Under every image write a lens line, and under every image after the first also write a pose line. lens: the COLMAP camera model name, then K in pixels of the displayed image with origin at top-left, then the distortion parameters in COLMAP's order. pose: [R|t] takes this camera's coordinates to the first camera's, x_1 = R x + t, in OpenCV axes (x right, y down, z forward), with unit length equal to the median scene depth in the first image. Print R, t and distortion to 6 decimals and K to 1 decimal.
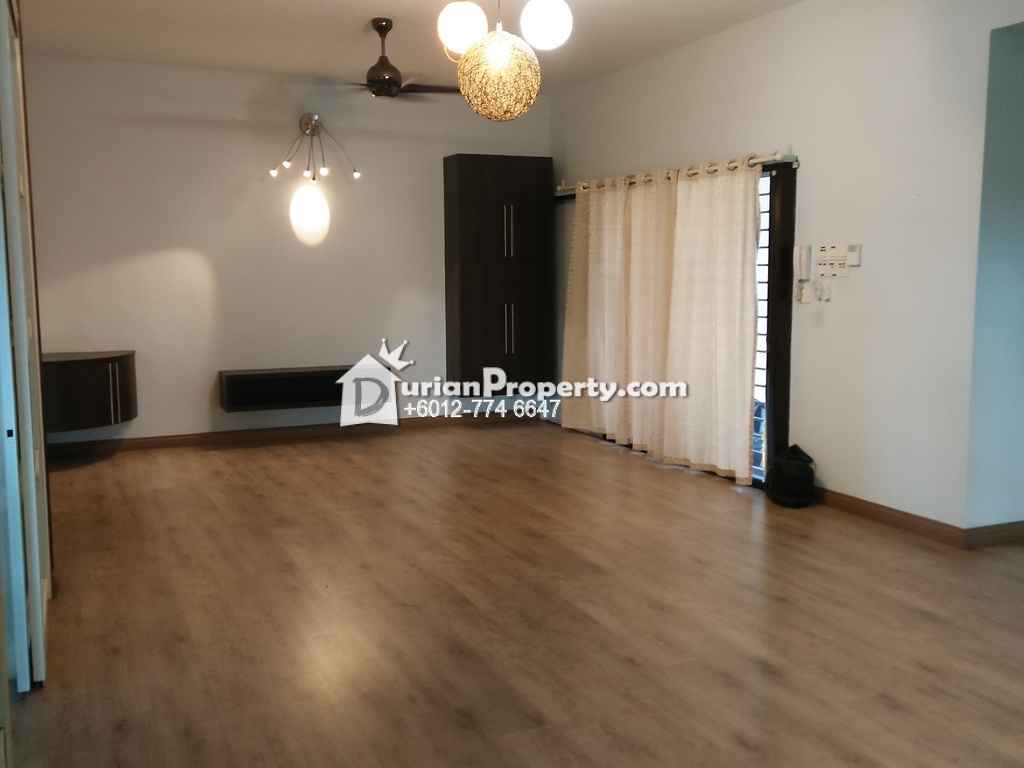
lens RADIAL K [[986.0, 0, 512.0], [0, 986.0, 384.0], [0, 0, 1]] dist [0.045693, -0.008189]
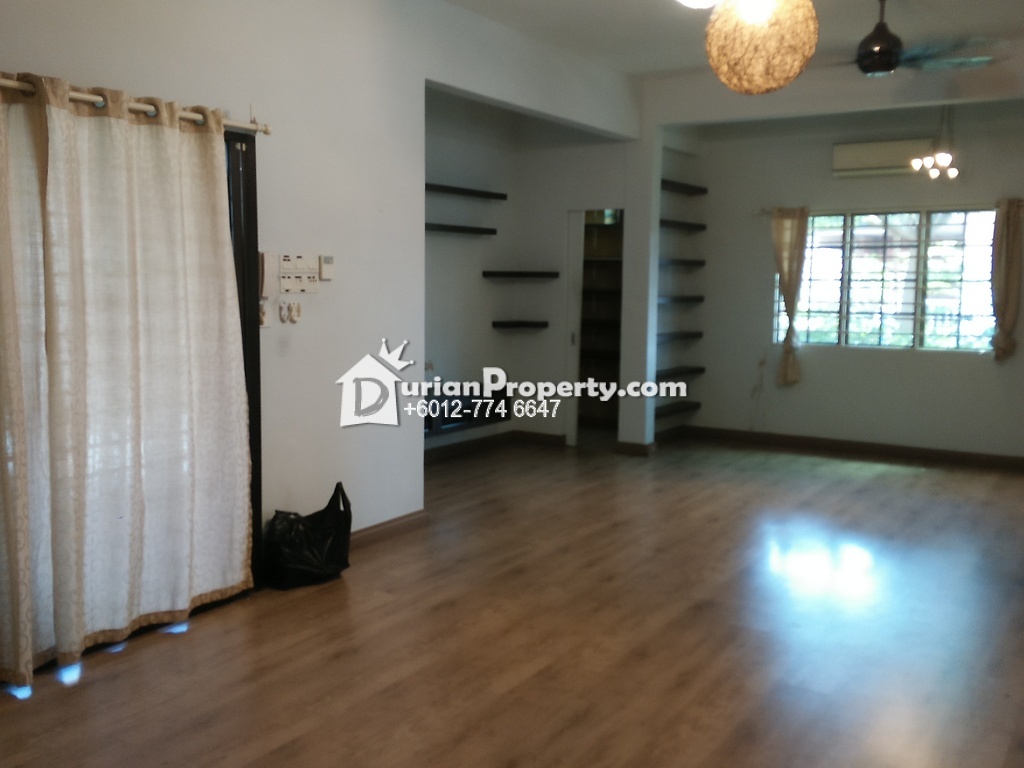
lens RADIAL K [[986.0, 0, 512.0], [0, 986.0, 384.0], [0, 0, 1]] dist [0.045693, -0.008189]
pose [[-0.558495, -0.095227, 0.824024, -0.458776], [0.086010, 0.981386, 0.171706, -0.159107], [-0.825037, 0.166771, -0.539909, 1.306330]]
